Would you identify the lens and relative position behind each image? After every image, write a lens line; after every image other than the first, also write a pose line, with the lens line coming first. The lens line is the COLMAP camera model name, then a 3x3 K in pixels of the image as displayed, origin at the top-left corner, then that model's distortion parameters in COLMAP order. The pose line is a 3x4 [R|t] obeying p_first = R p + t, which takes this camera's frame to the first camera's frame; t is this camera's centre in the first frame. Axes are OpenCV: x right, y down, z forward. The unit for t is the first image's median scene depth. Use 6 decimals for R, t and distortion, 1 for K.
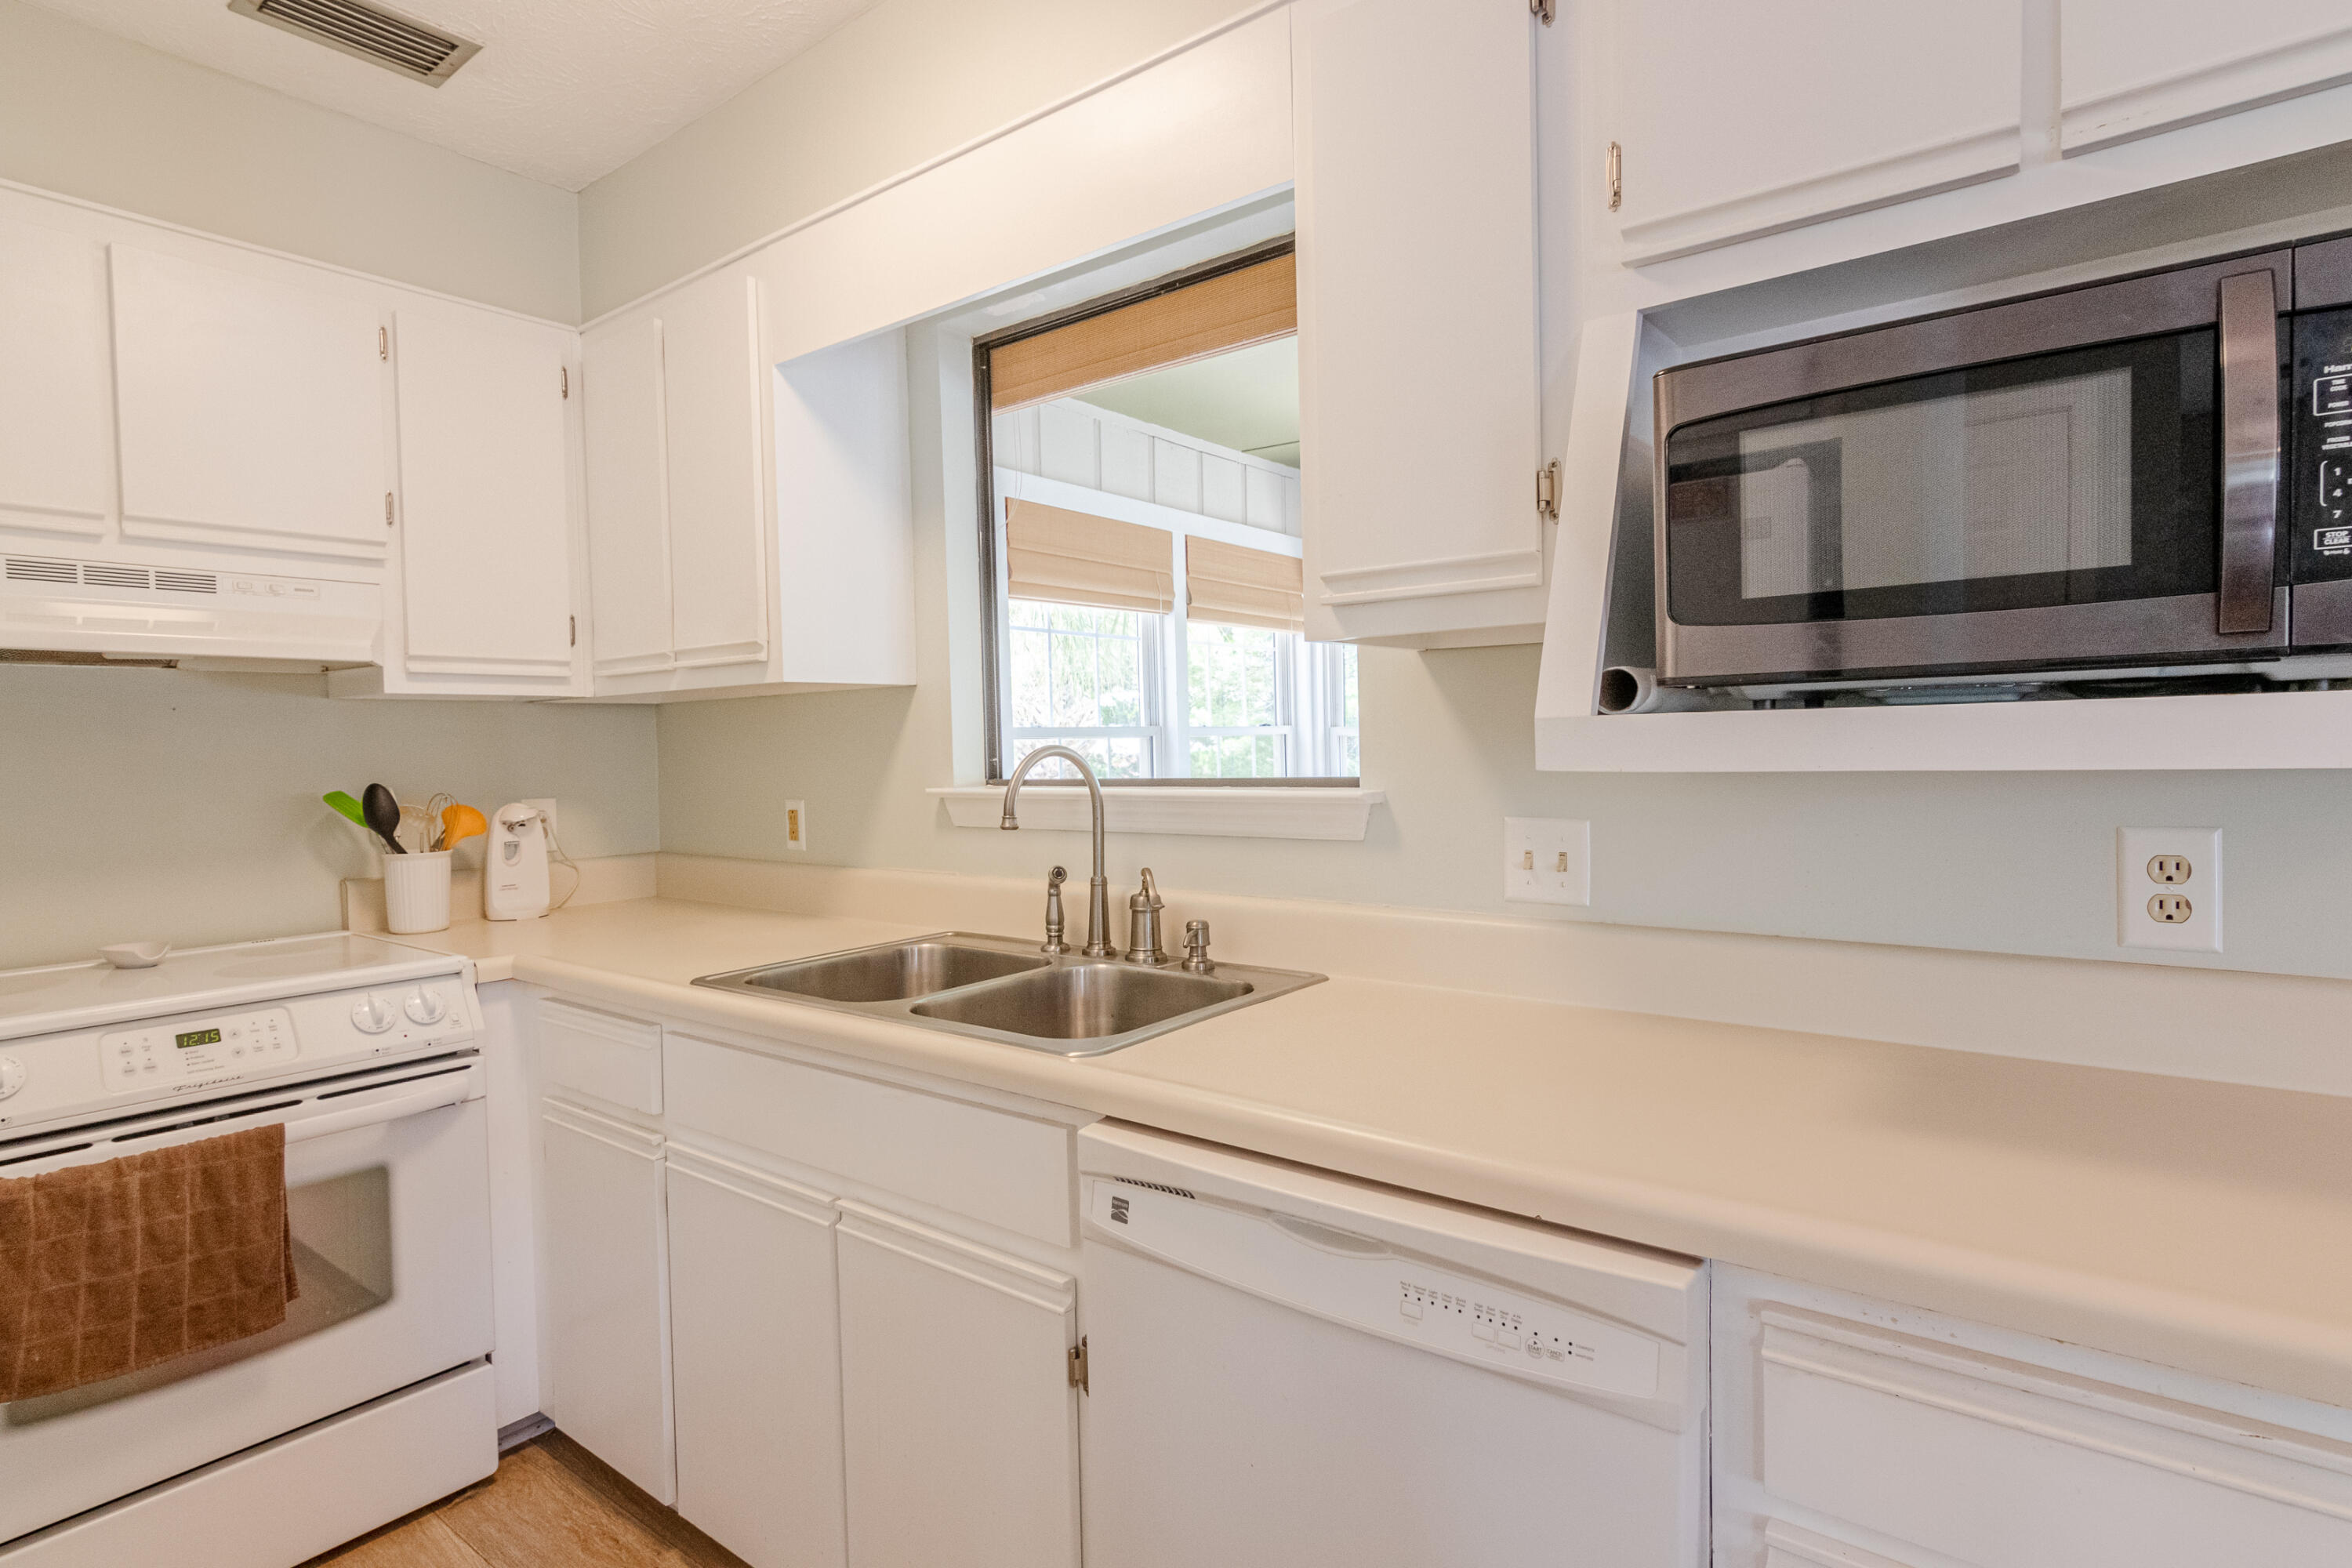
lens RADIAL K [[1203.4, 0, 1149.8], [0, 1203.4, 786.1], [0, 0, 1]] dist [-0.006718, 0.006809]
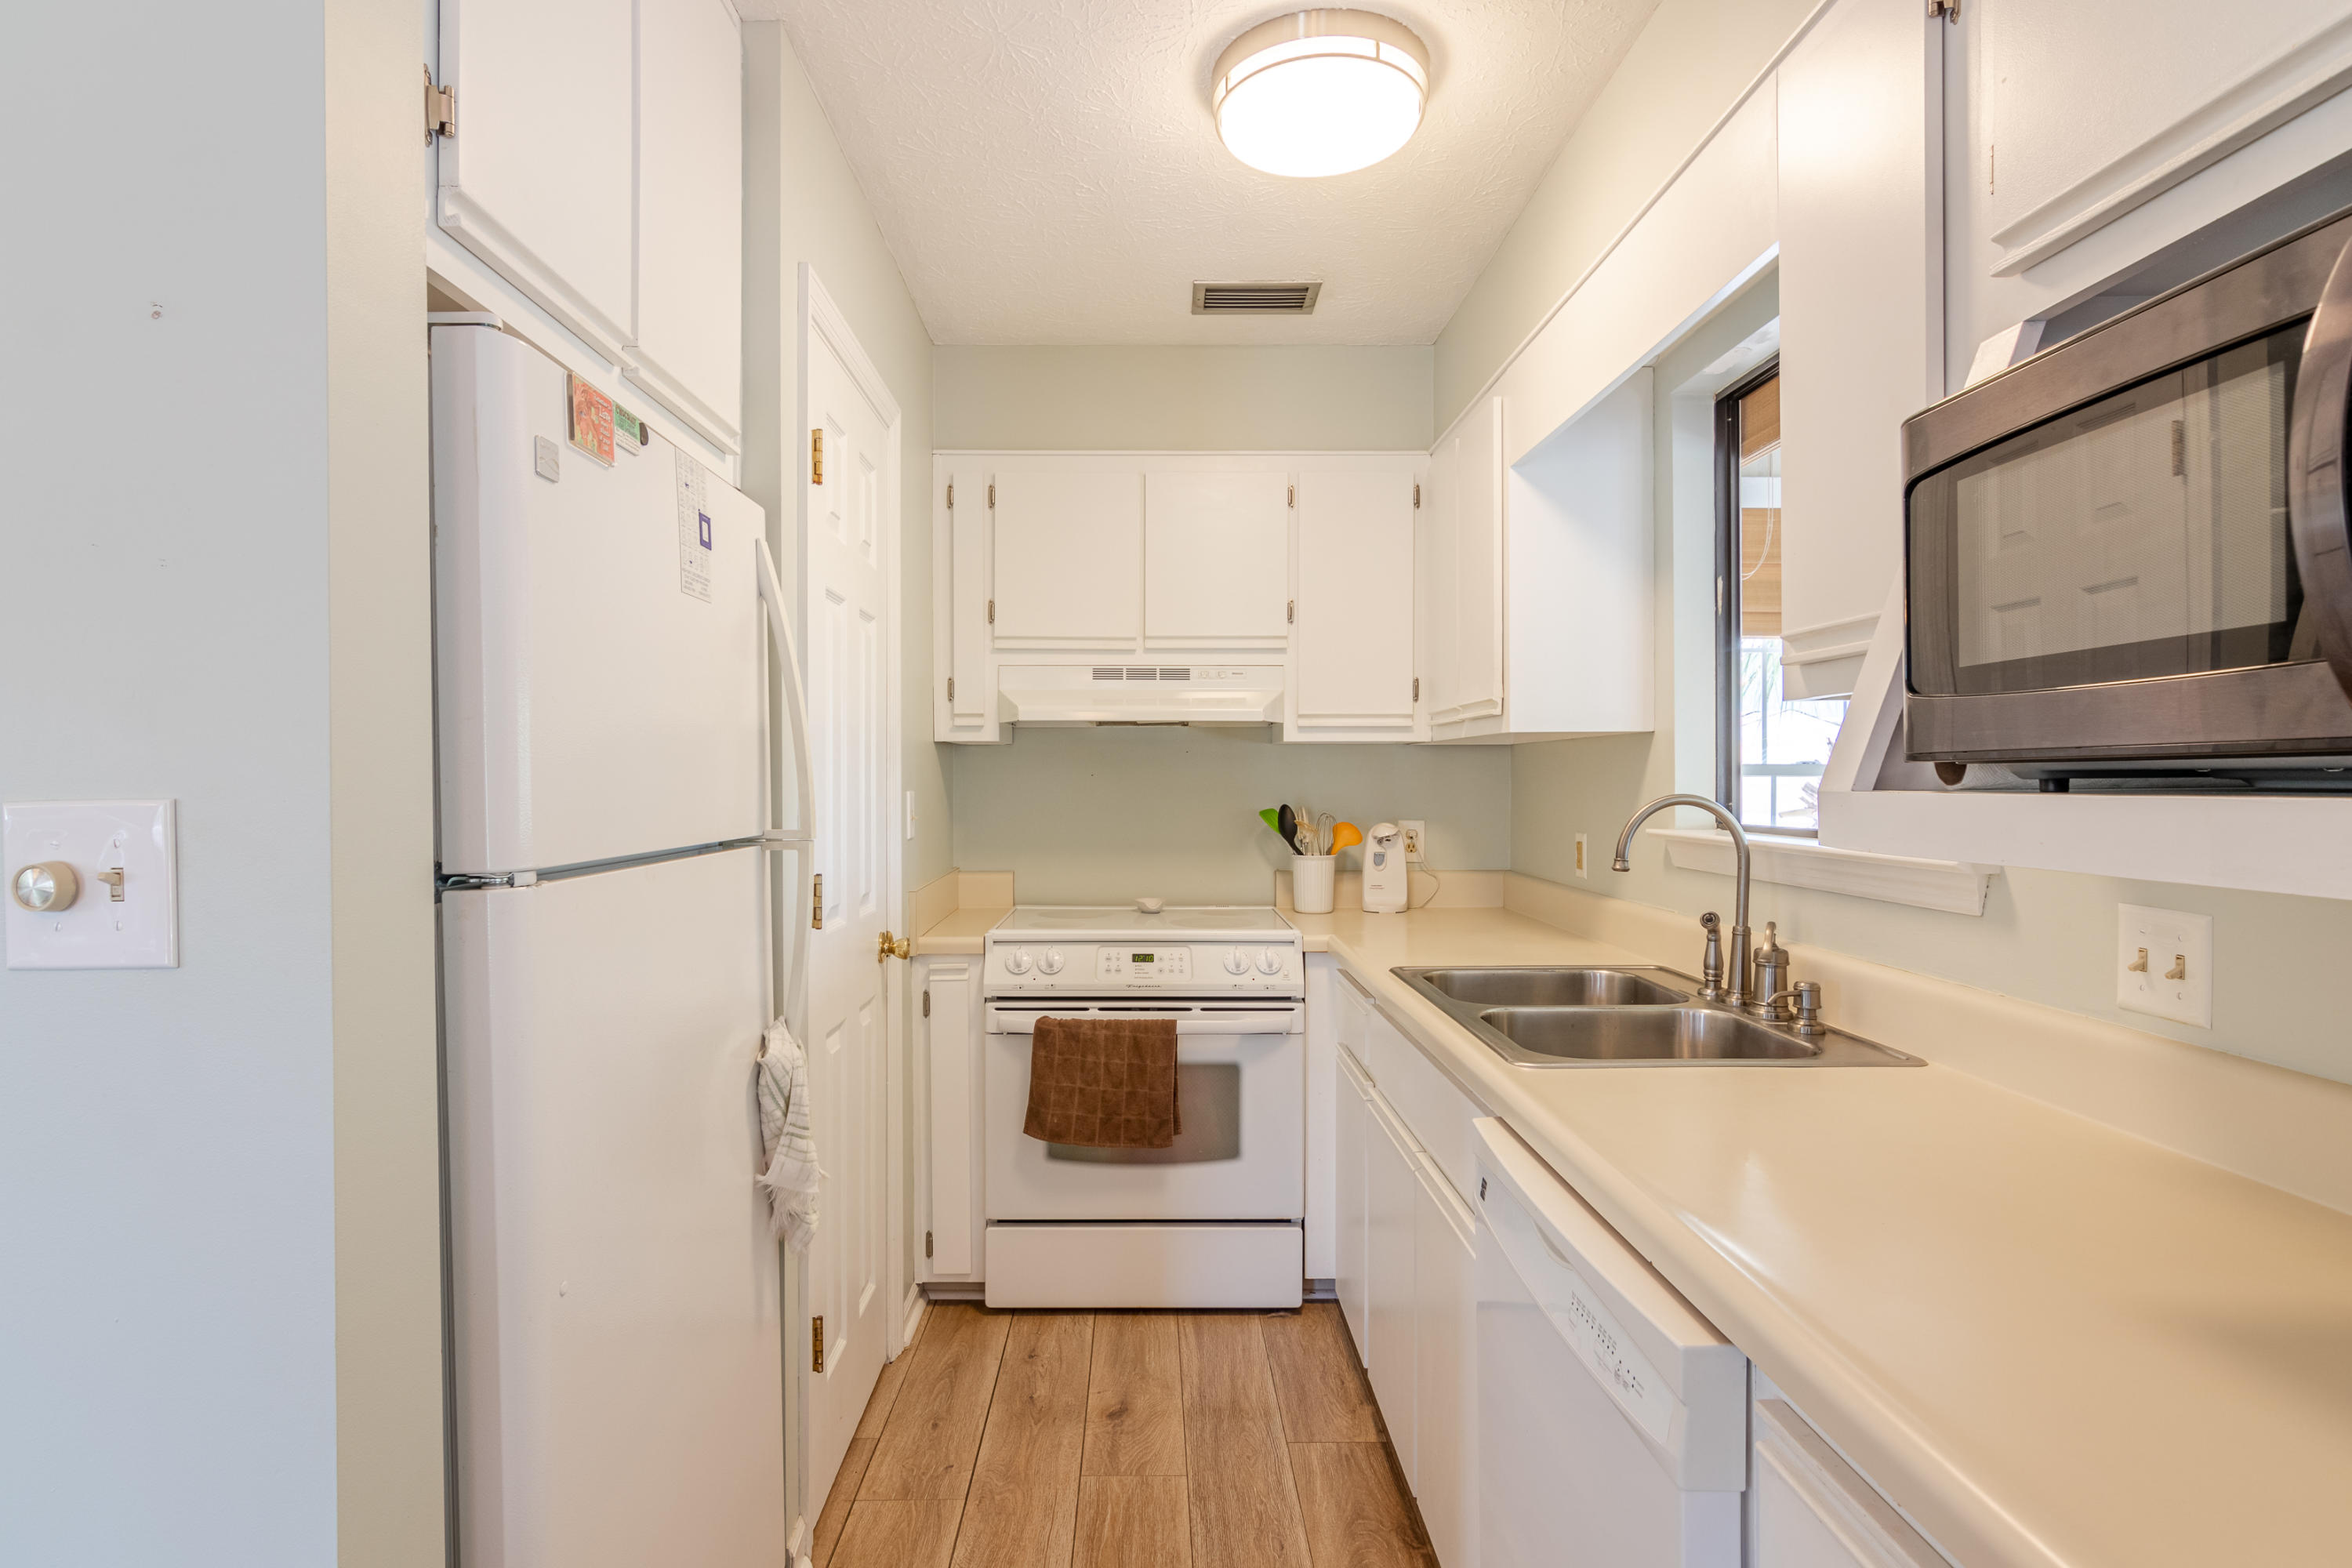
lens RADIAL K [[1203.4, 0, 1149.8], [0, 1203.4, 786.1], [0, 0, 1]] dist [-0.006718, 0.006809]
pose [[0.621287, 0.026370, -0.783139, 0.435171], [-0.040029, 0.999197, 0.001889, -0.023618], [0.782560, 0.030175, 0.621844, -0.011136]]
